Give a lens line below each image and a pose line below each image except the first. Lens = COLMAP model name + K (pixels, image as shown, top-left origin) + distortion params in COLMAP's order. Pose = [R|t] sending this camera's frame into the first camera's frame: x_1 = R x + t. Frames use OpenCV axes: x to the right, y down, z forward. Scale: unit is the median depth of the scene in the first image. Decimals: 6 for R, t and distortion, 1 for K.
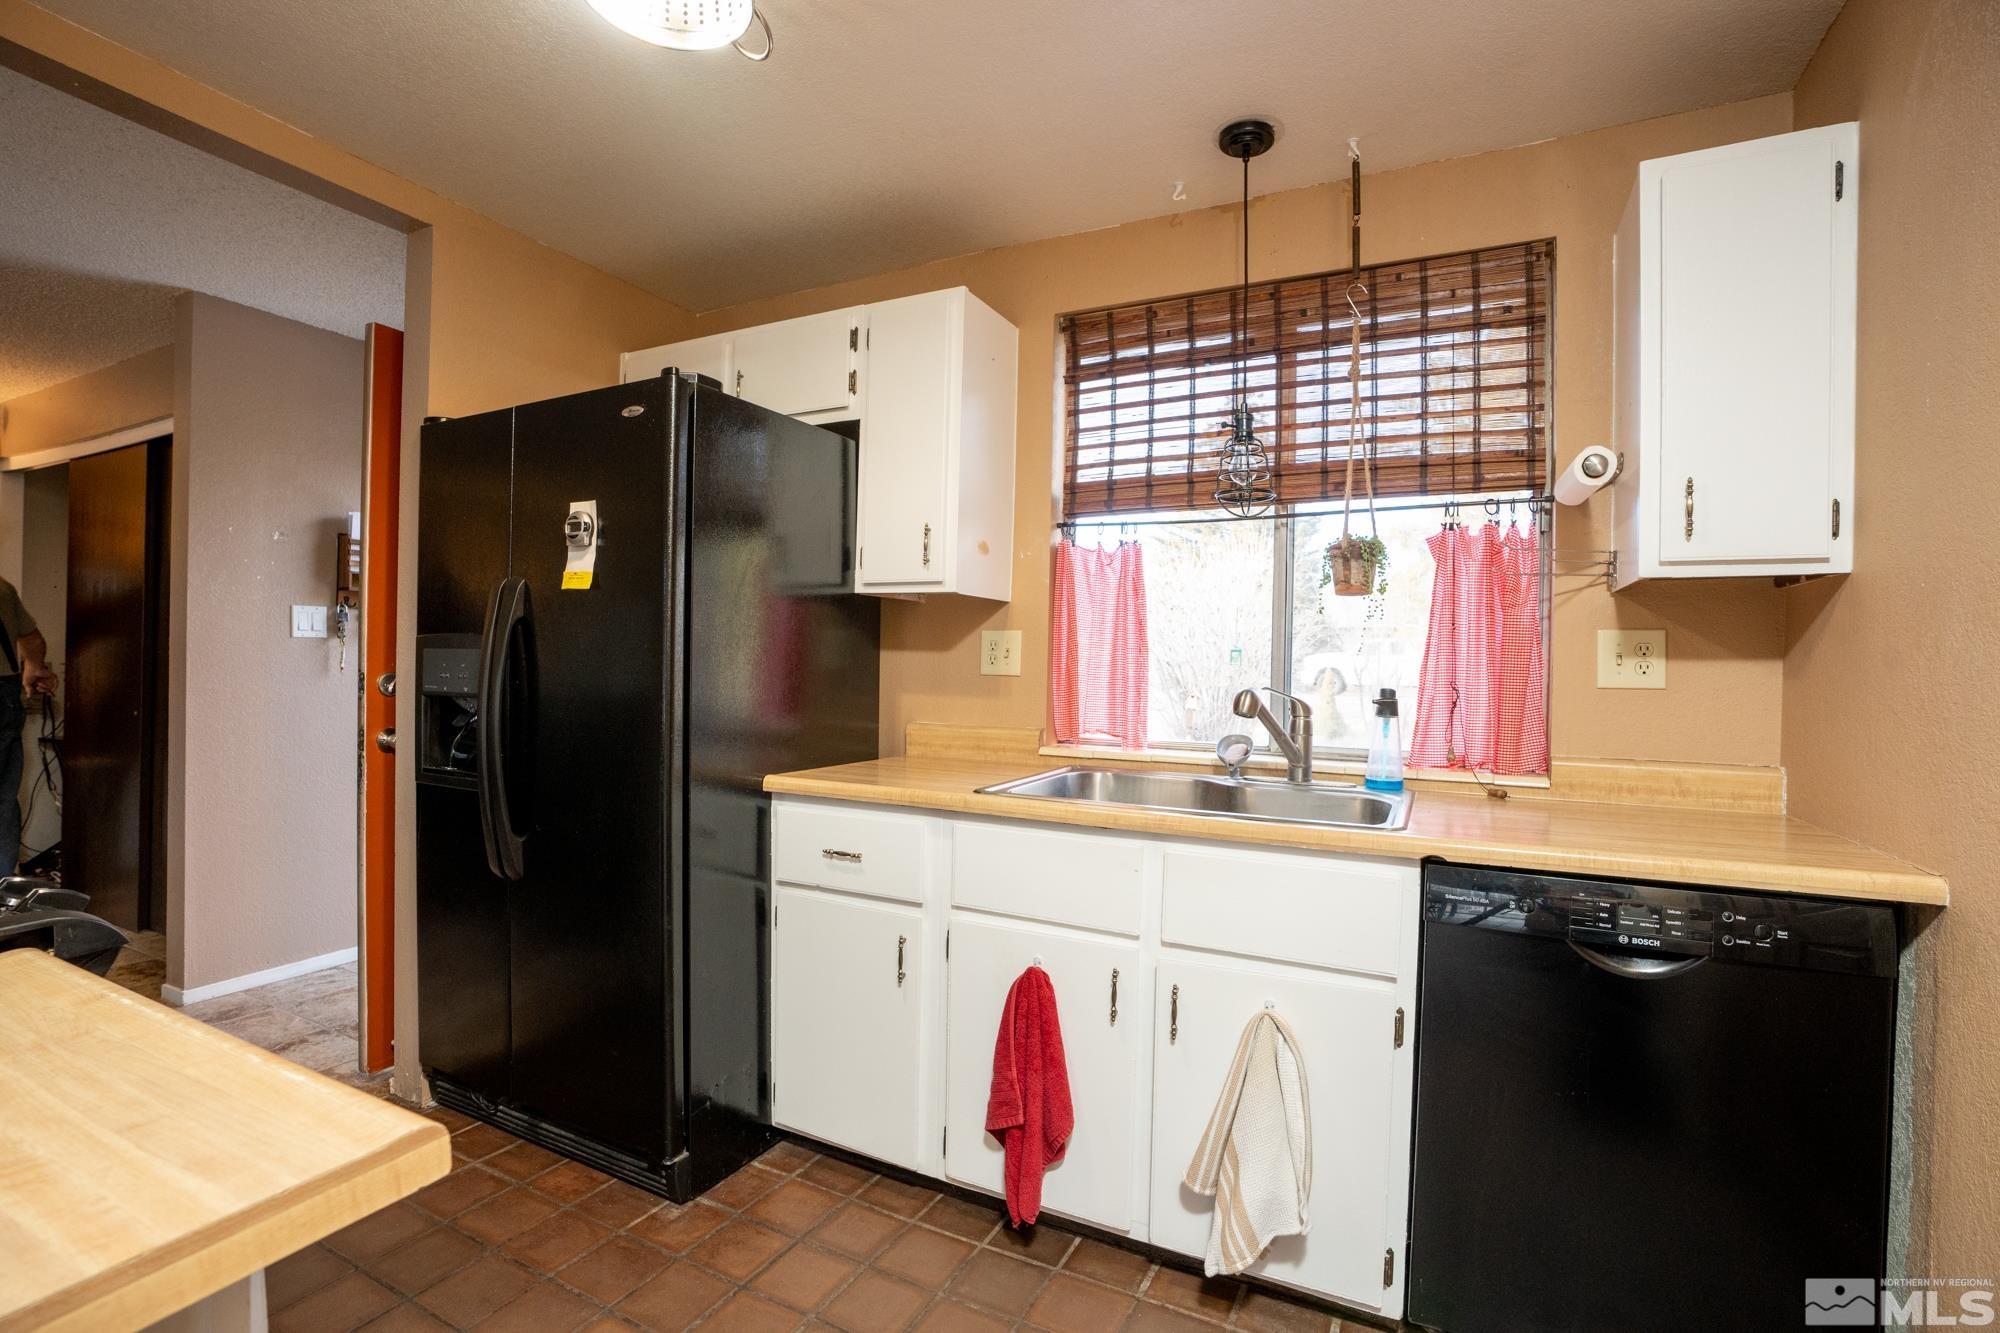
lens RADIAL K [[909.0, 0, 1006.9], [0, 909.0, 669.4], [0, 0, 1]] dist [-0.066030, 0.025256]
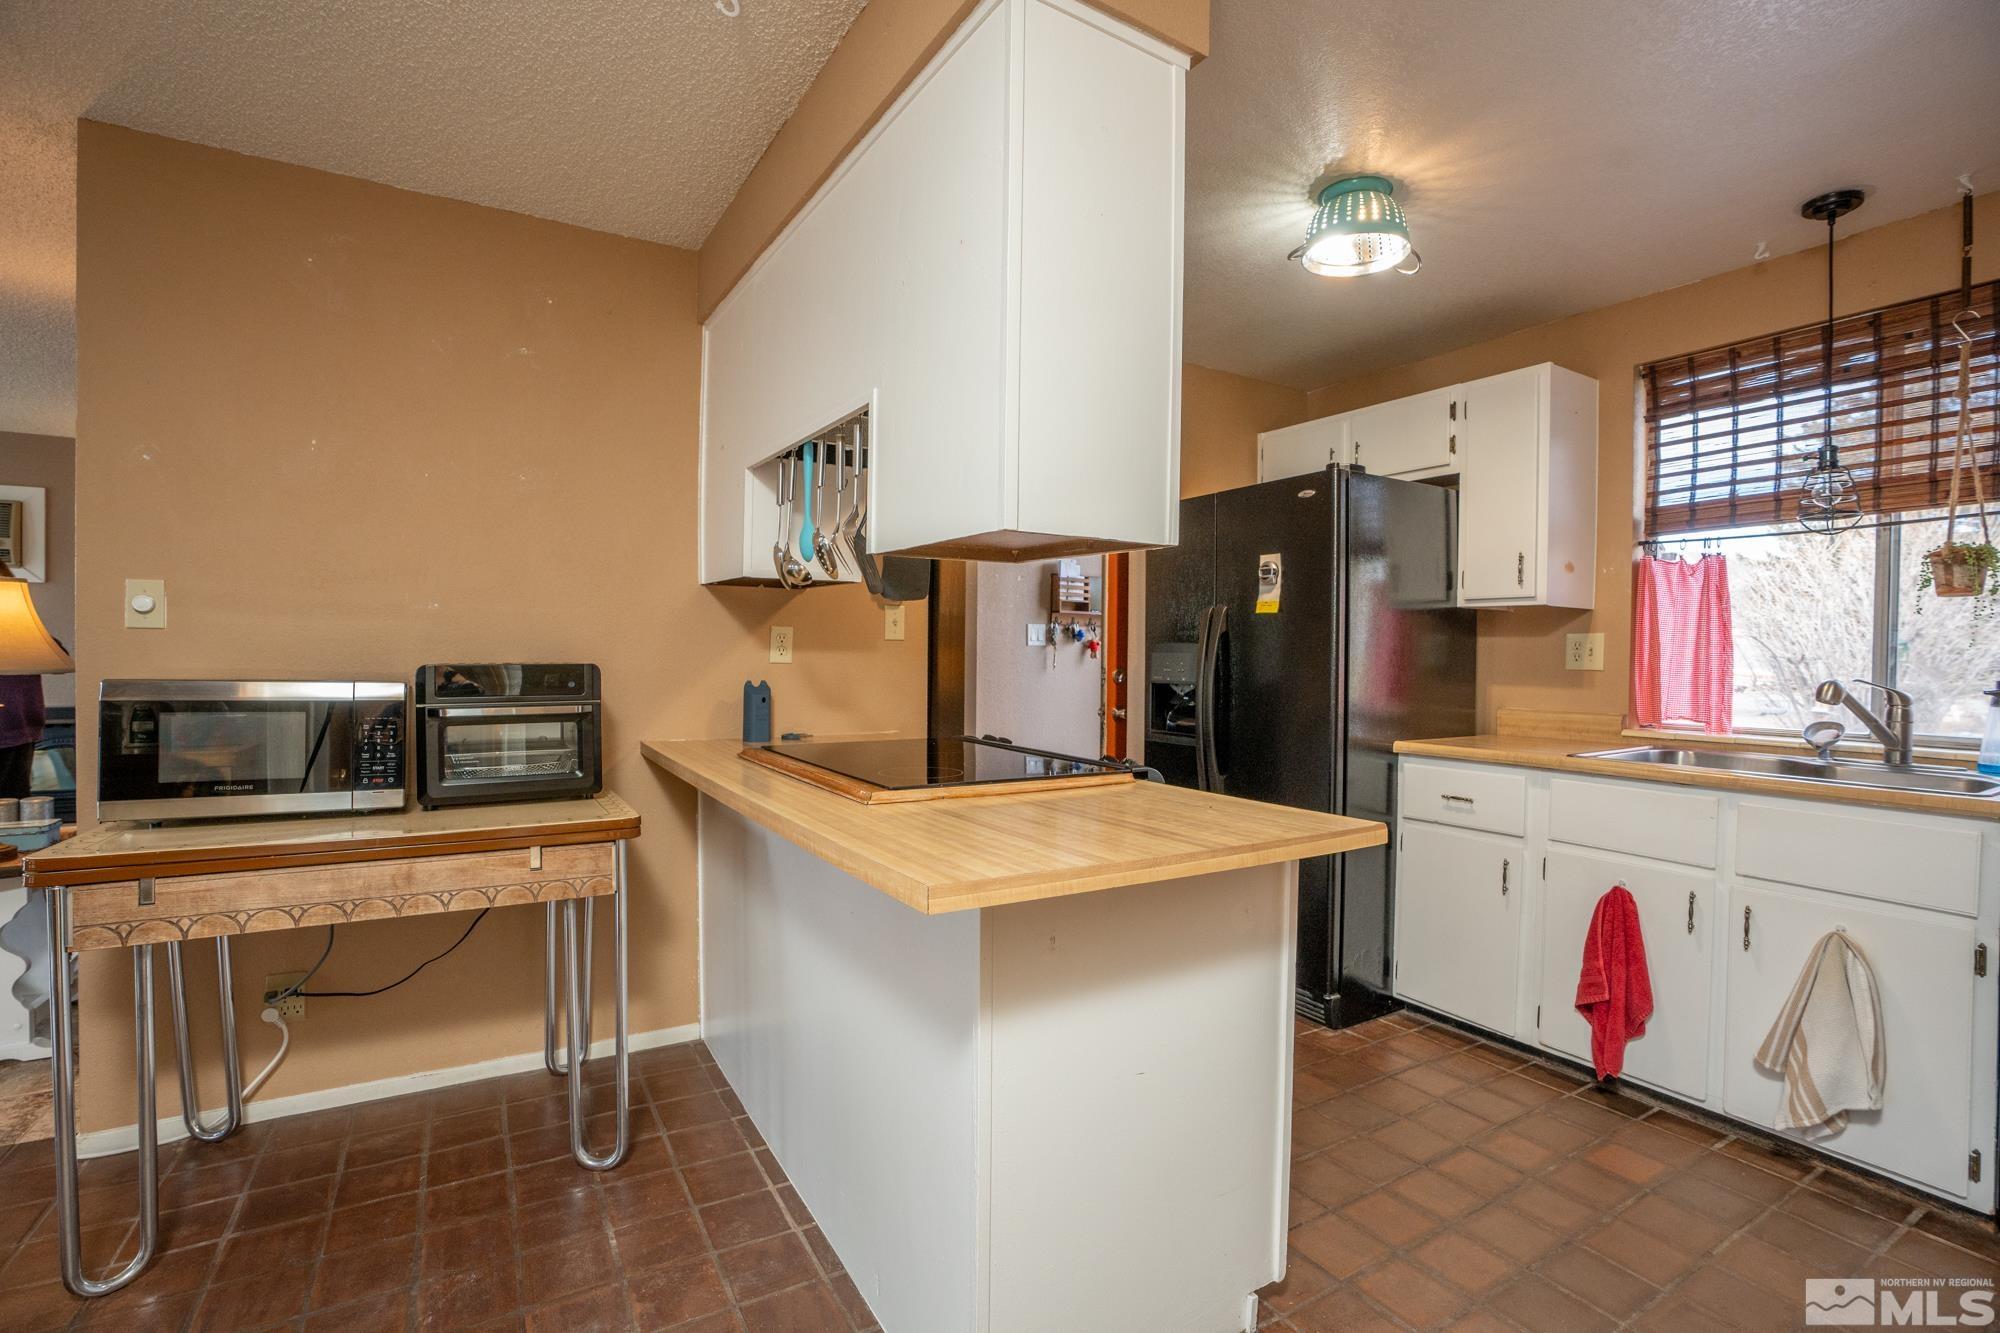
lens RADIAL K [[909.0, 0, 1006.9], [0, 909.0, 669.4], [0, 0, 1]] dist [-0.066030, 0.025256]
pose [[0.846099, -0.001011, -0.533024, -0.030104], [0.000616, 0.999999, -0.000919, 0.006490], [0.533025, 0.000449, 0.846099, -0.445134]]
